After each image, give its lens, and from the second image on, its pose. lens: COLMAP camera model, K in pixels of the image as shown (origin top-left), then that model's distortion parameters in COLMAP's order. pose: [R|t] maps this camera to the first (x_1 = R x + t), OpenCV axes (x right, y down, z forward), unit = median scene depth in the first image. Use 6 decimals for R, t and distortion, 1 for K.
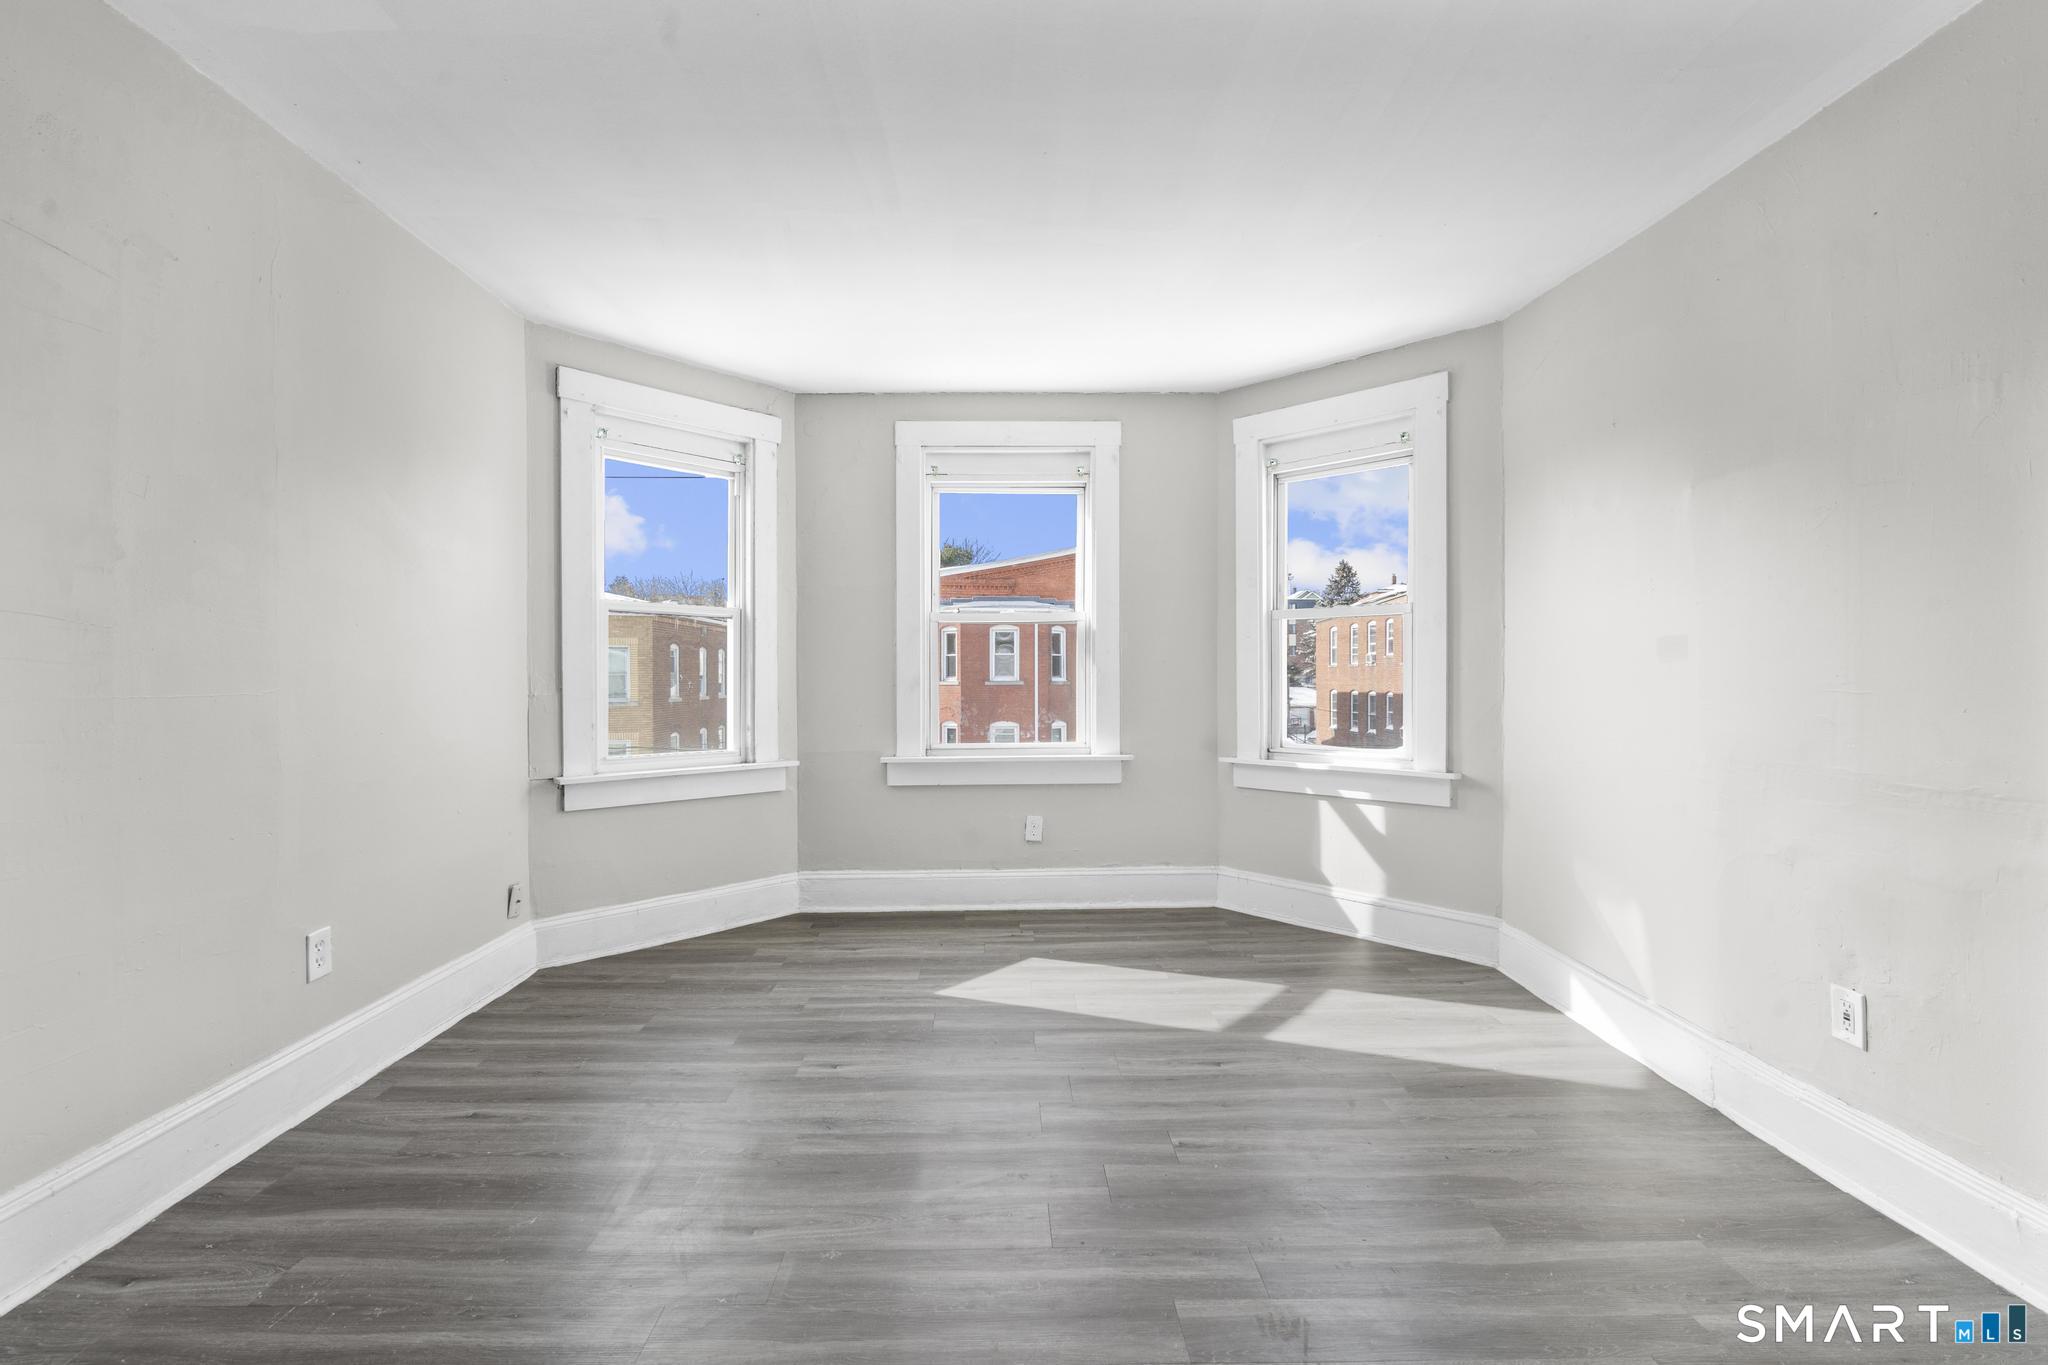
lens RADIAL K [[913.7, 0, 1030.8], [0, 913.7, 681.7], [0, 0, 1]] dist [-0.012913, 0.003817]
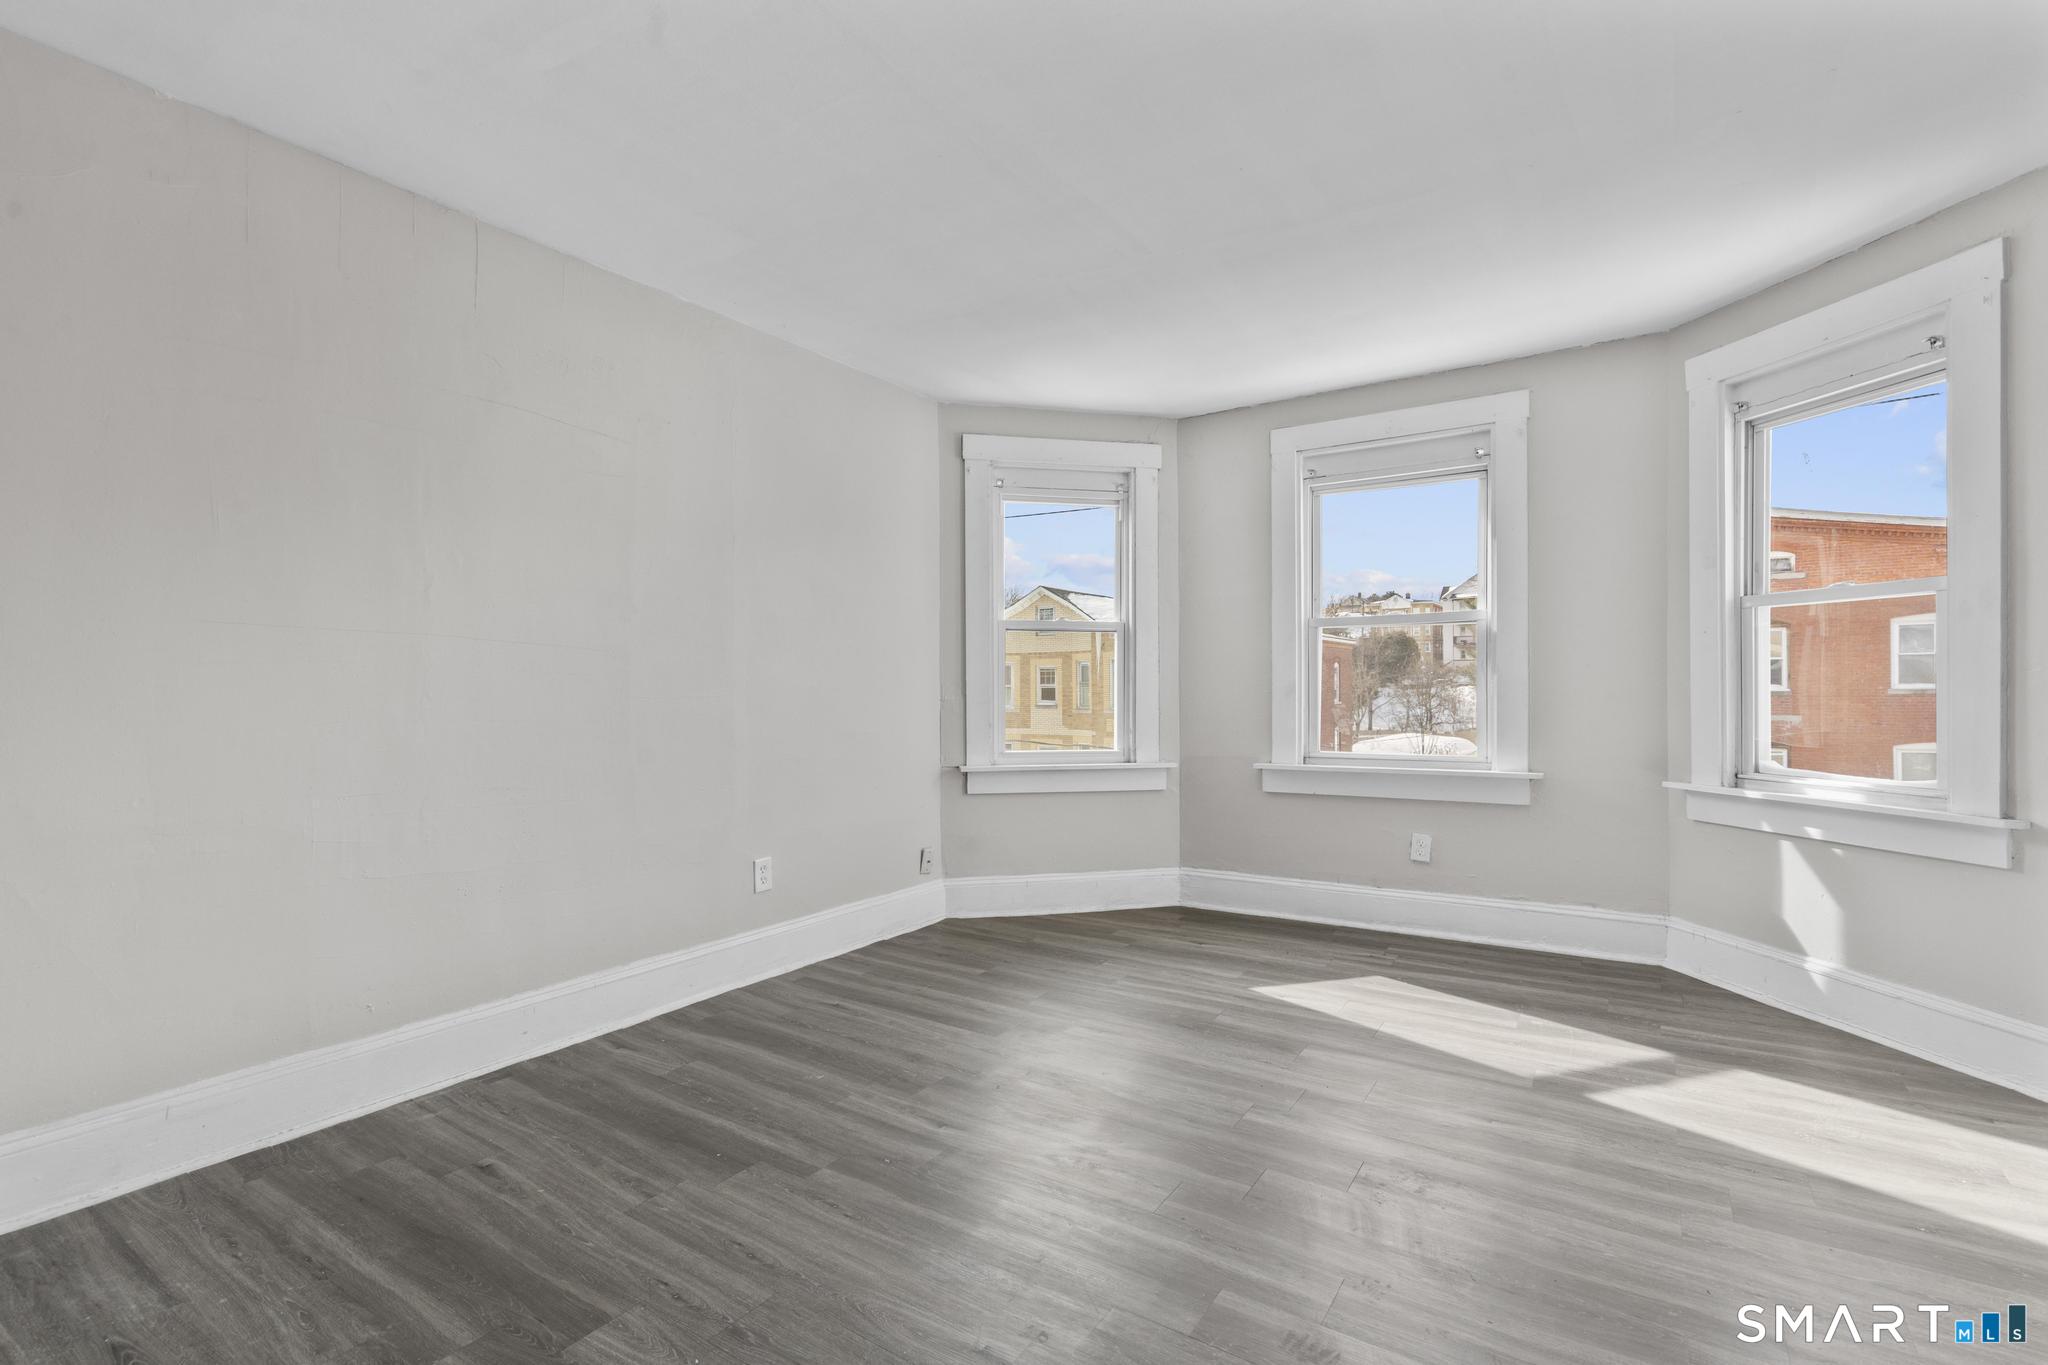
lens RADIAL K [[913.7, 0, 1009.4], [0, 913.7, 691.8], [0, 0, 1]] dist [-0.012913, 0.003817]
pose [[0.825632, 0.000069, -0.564209, 0.217013], [-0.000065, 1.000000, 0.000027, 0.003776], [0.564209, 0.000015, 0.825632, 0.008433]]
